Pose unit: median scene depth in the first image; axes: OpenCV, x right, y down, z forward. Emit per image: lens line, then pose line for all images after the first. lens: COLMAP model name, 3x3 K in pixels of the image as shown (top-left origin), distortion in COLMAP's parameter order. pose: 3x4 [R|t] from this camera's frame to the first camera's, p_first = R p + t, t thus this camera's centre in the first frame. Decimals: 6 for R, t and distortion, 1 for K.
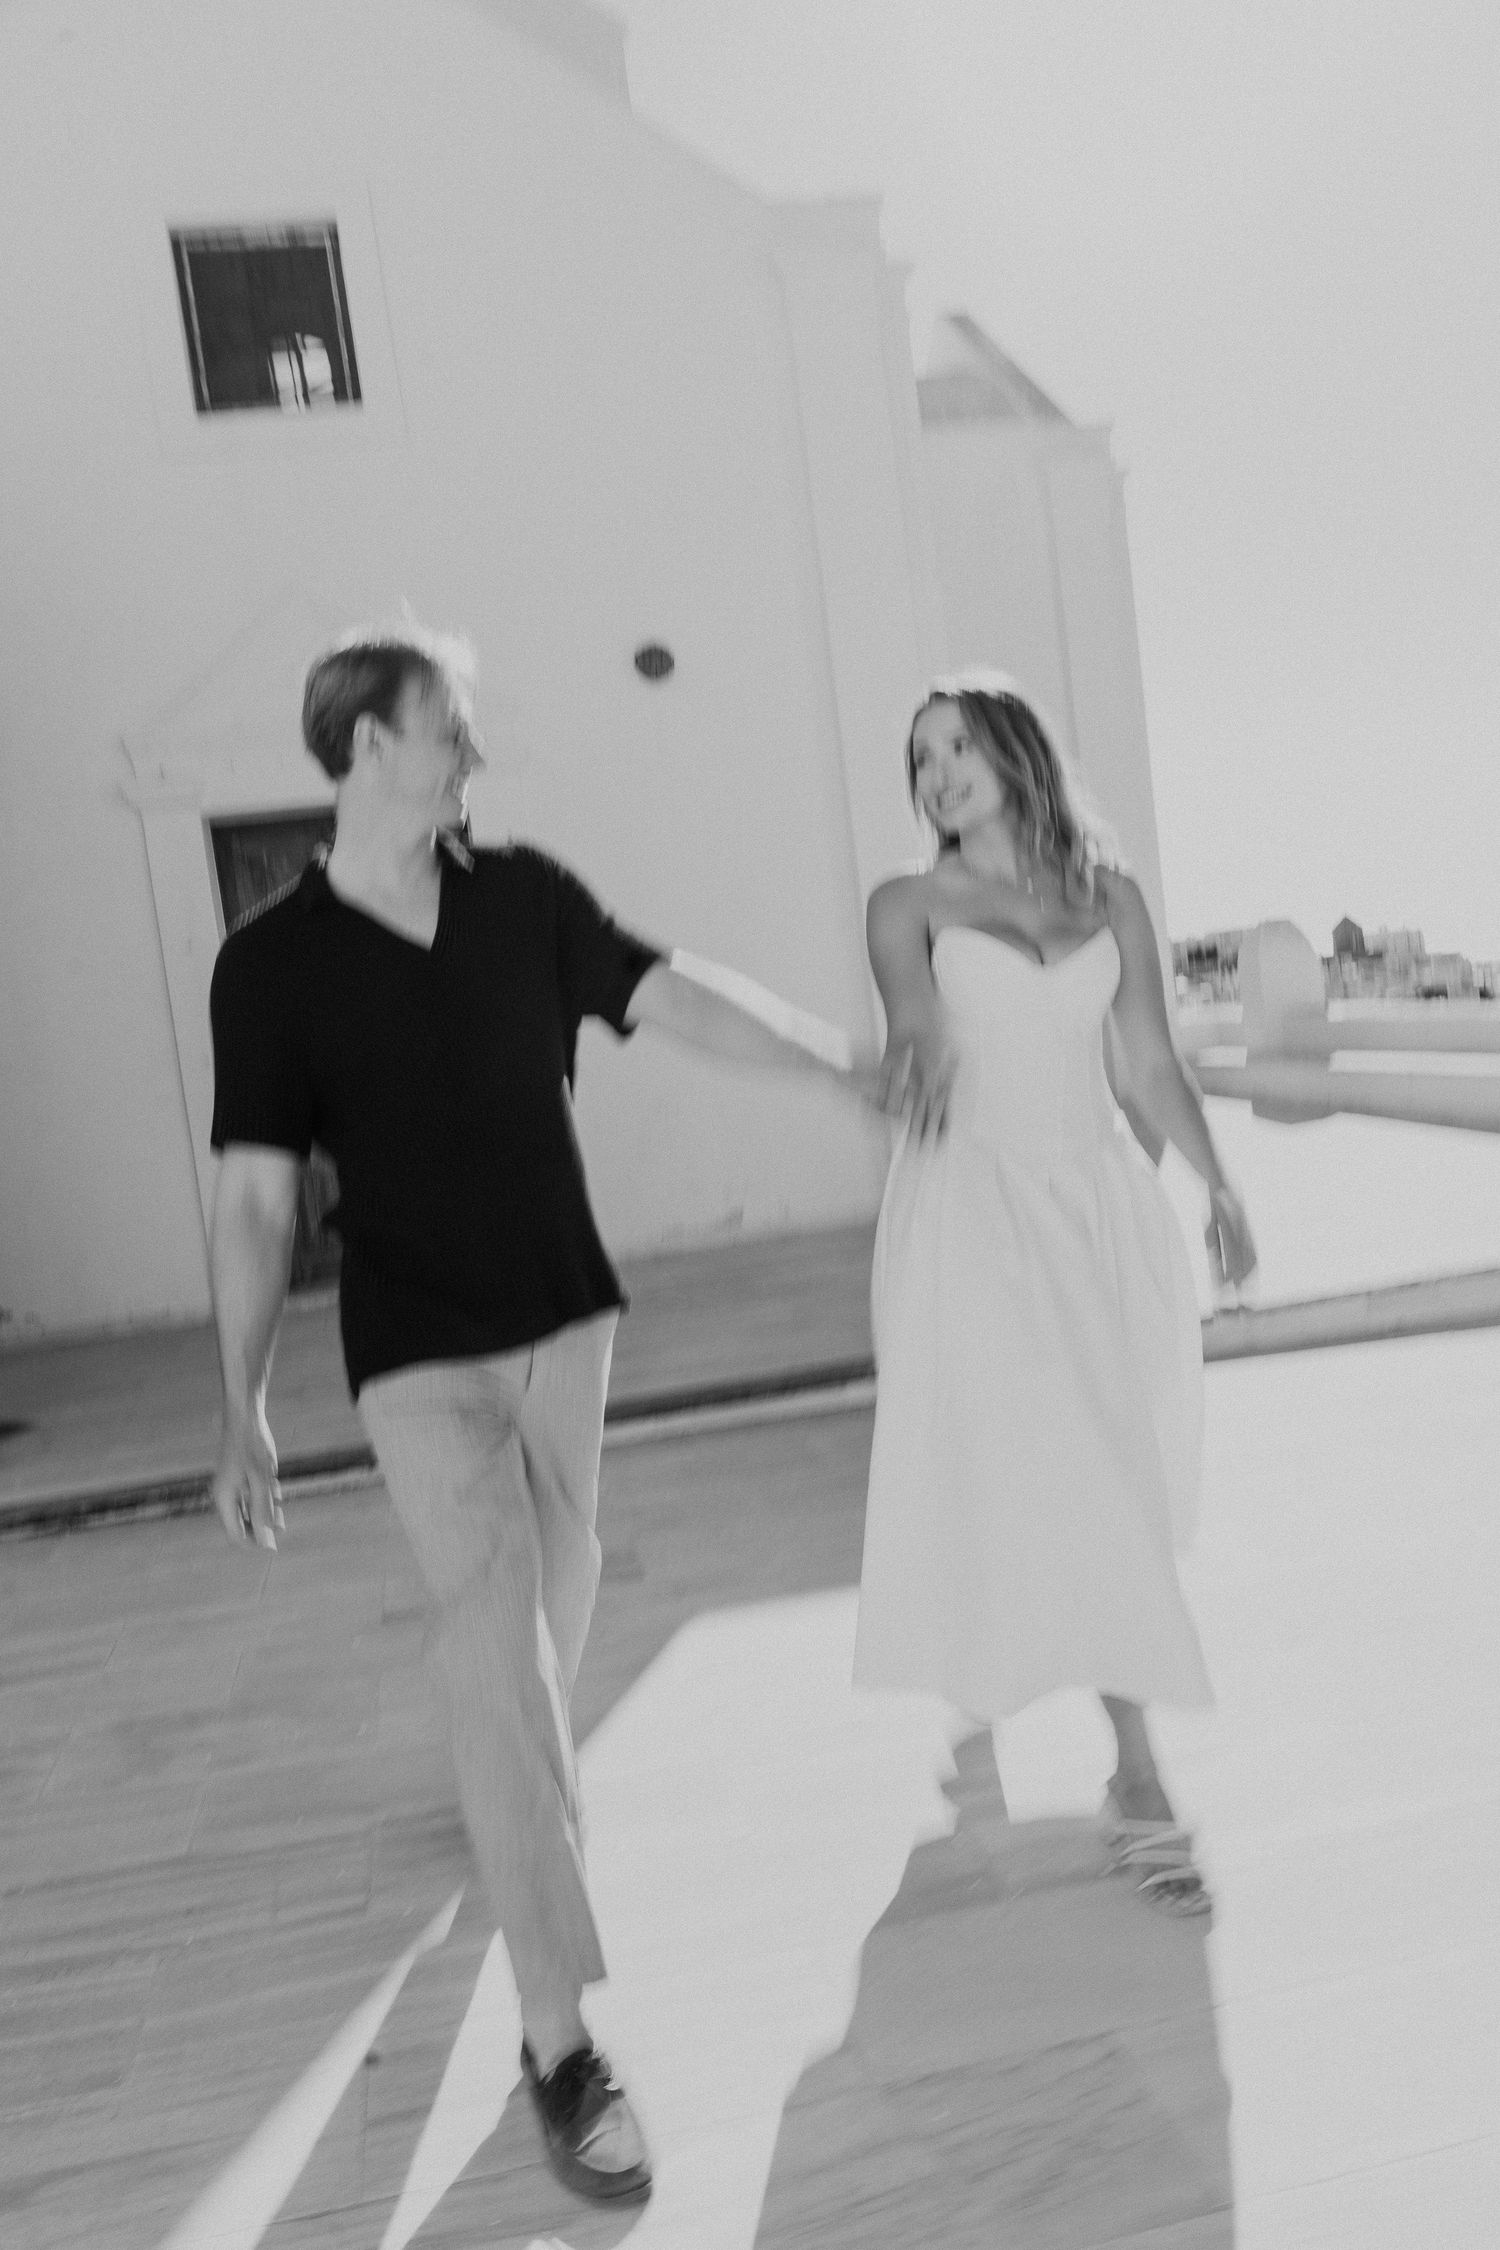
lens RADIAL K [[1714.9, 0, 753.8], [0, 1714.9, 1139.1], [0, 0, 1]] dist [-0.092354, 0.103768]
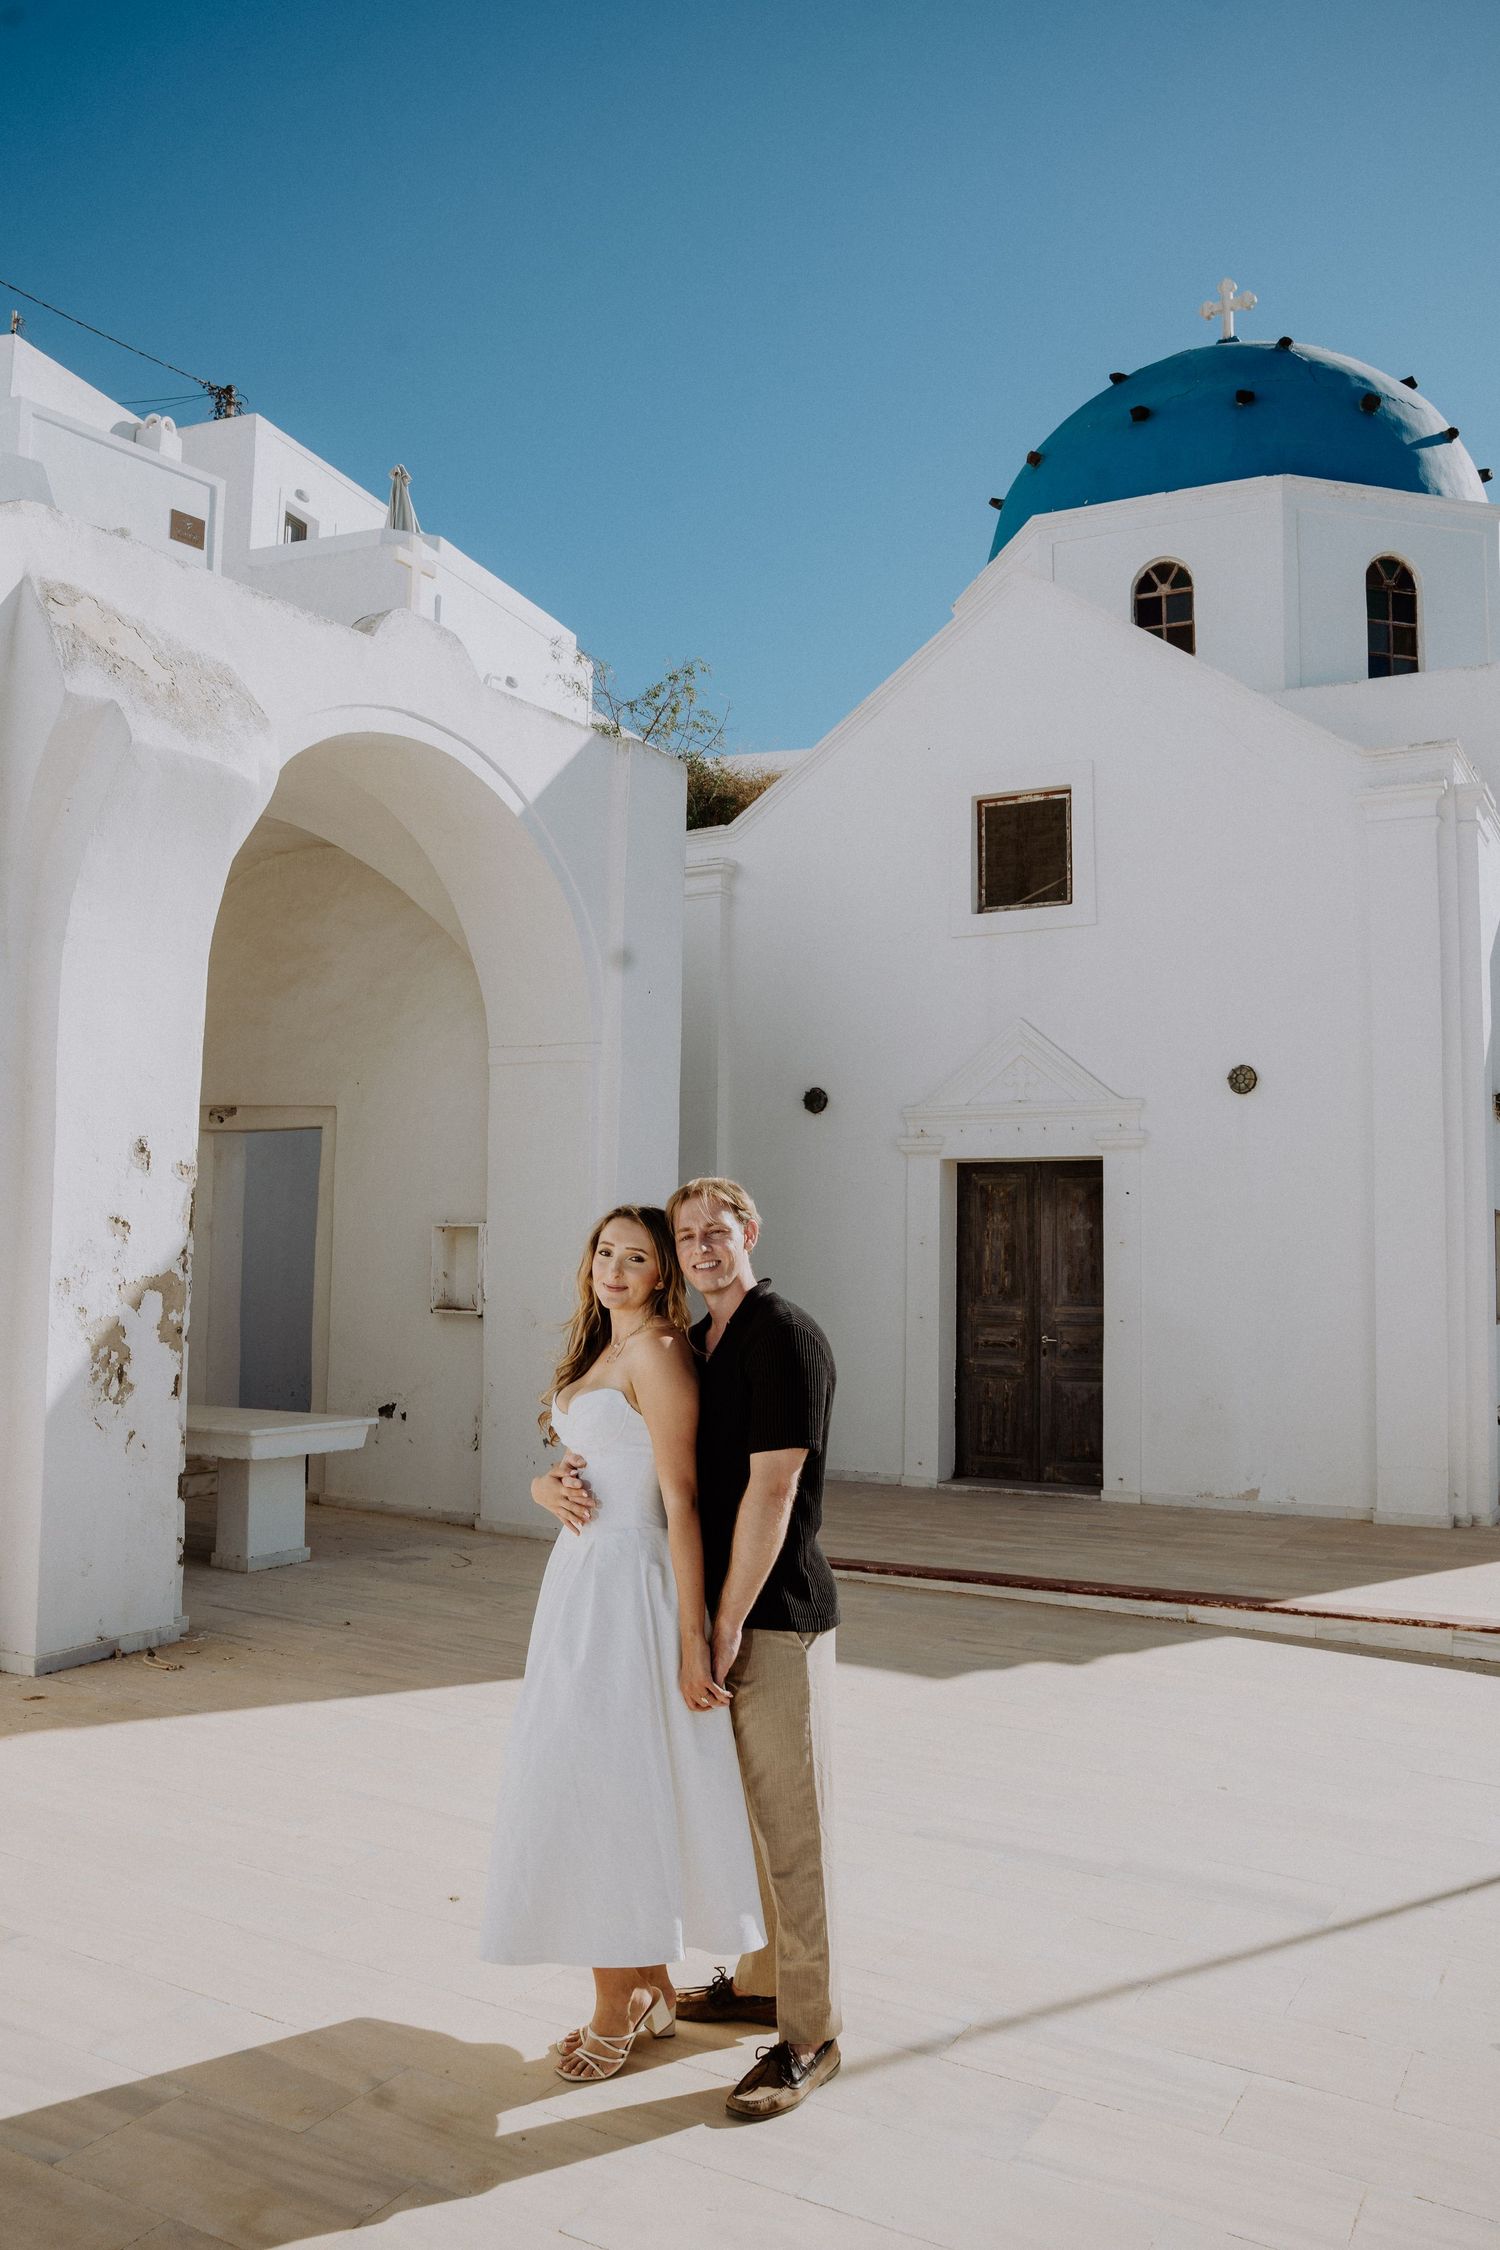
lens RADIAL K [[1756.8, 0, 766.9], [0, 1756.8, 1135.5], [0, 0, 1]] dist [-0.045111, 0.042055]
pose [[0.757317, 0.088021, -0.647088, 0.608594], [-0.166868, 0.984063, -0.061435, -0.089424], [0.631368, 0.154504, 0.759936, -0.340567]]
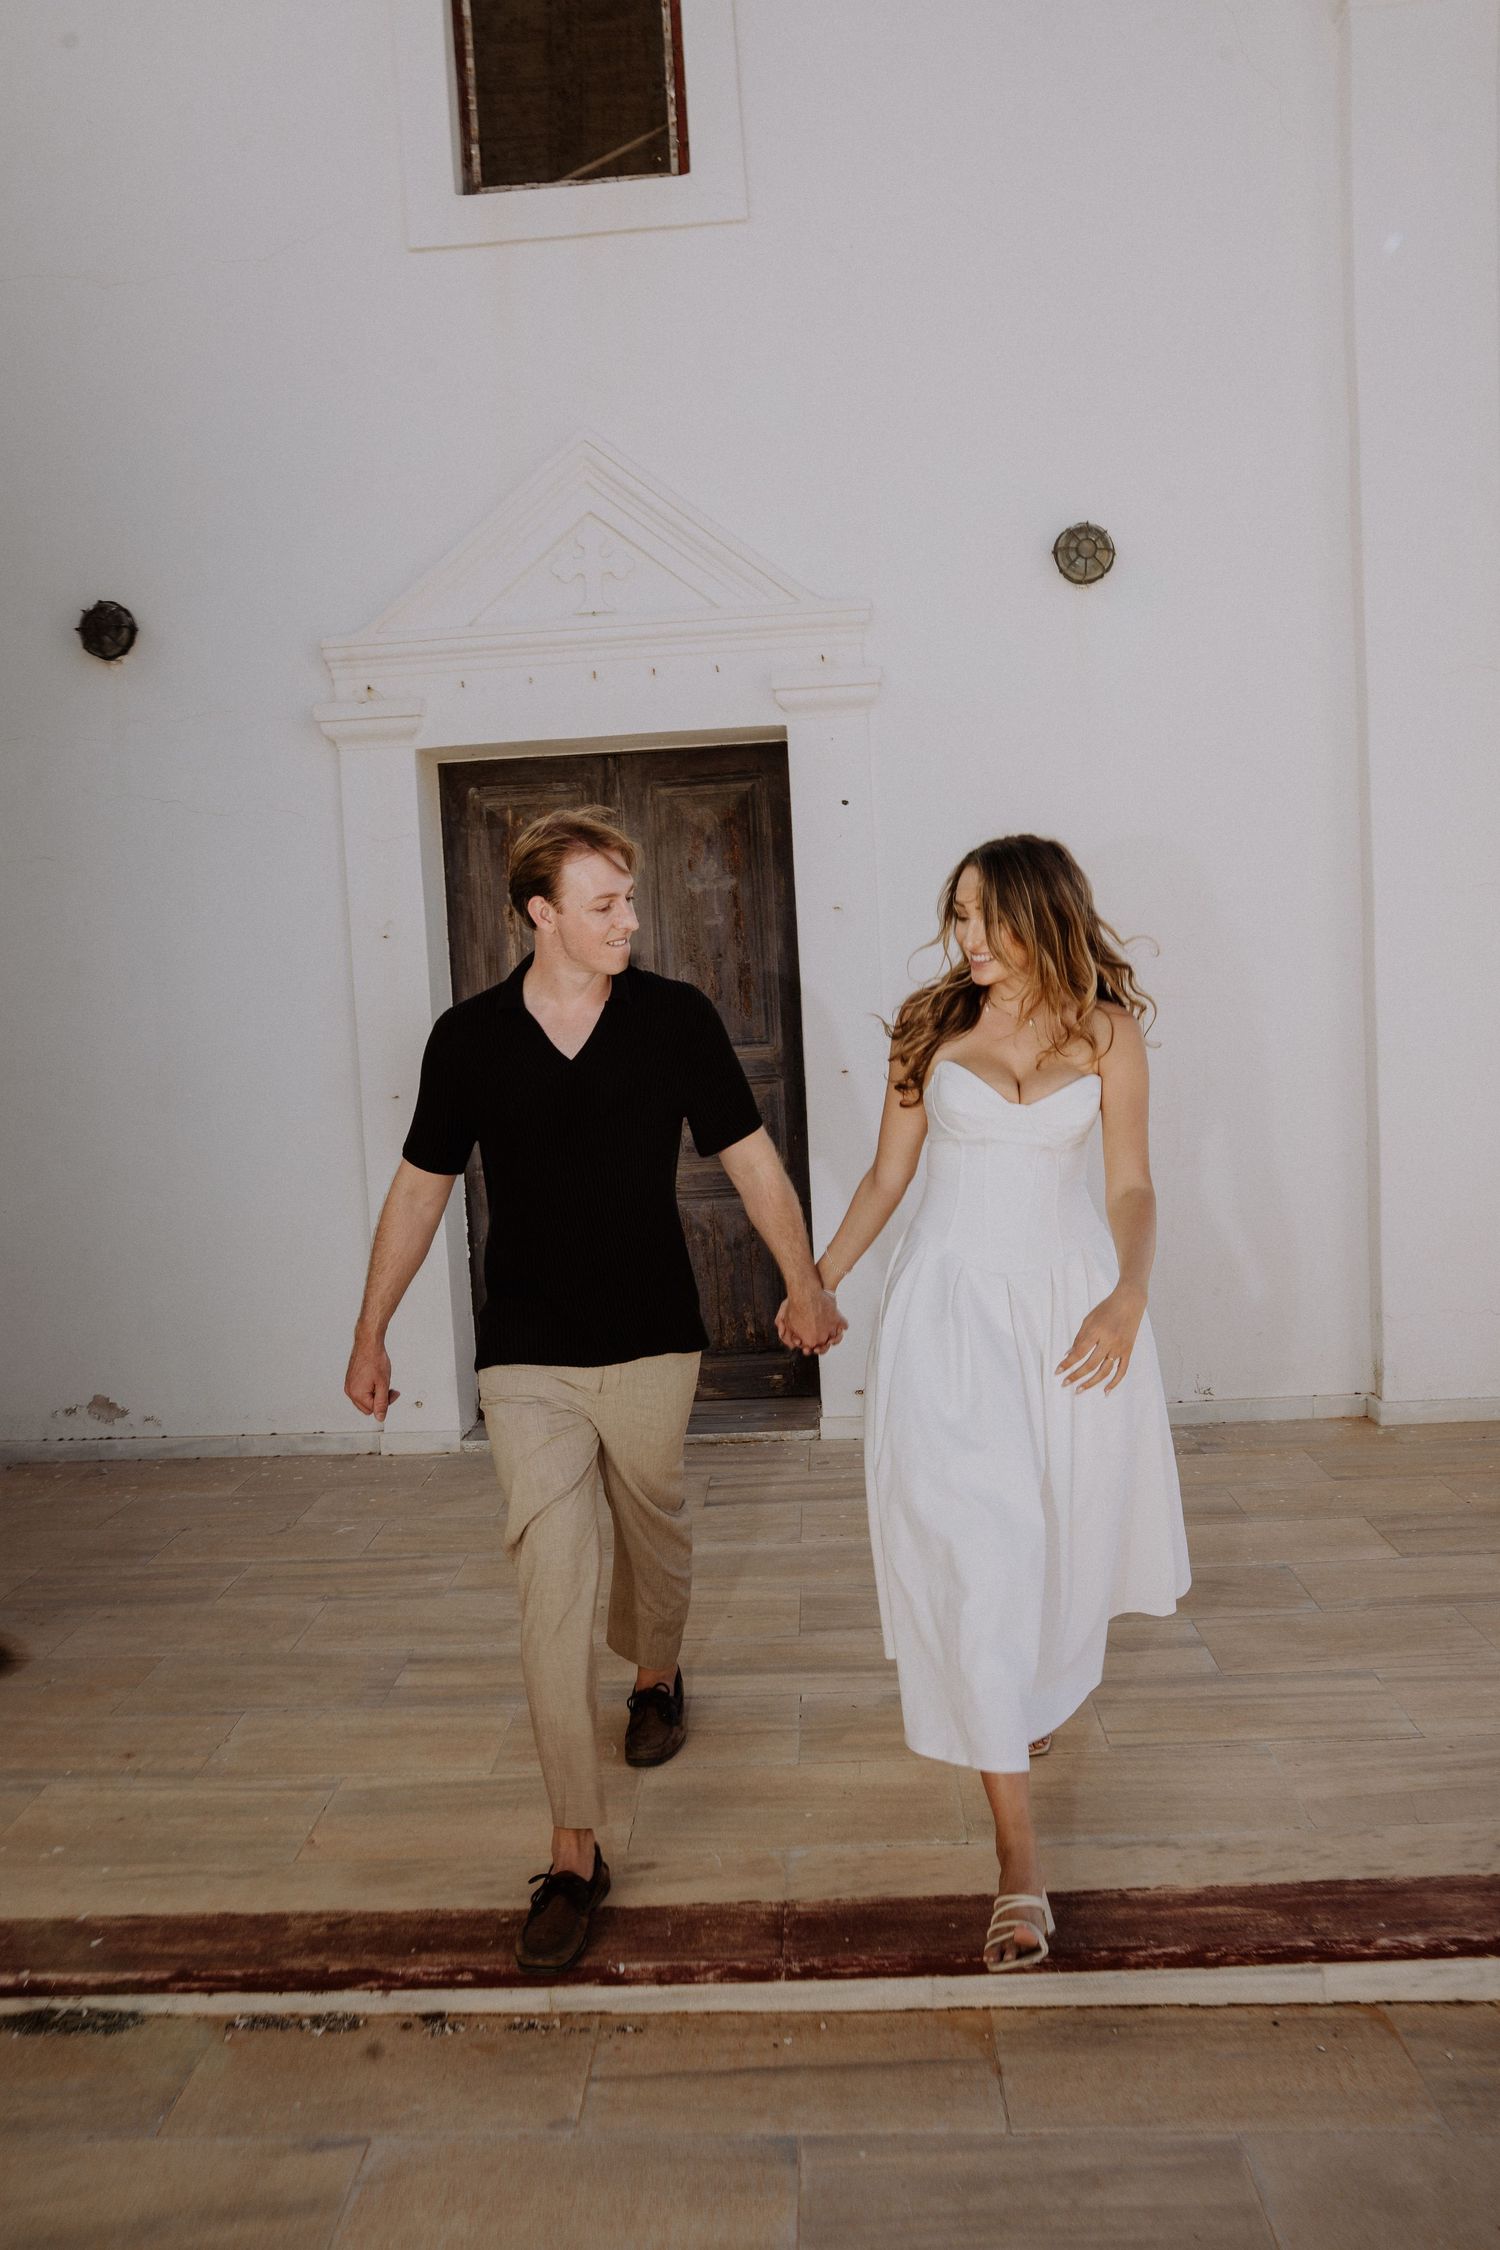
lens RADIAL K [[1714.9, 0, 741.8], [0, 1714.9, 1123.3], [0, 0, 1]] dist [-0.092354, 0.103768]
pose [[0.968208, 0.094433, -0.231636, -0.014635], [-0.091882, 0.995531, 0.021798, -0.065434], [0.232659, 0.000178, 0.972558, 0.343012]]
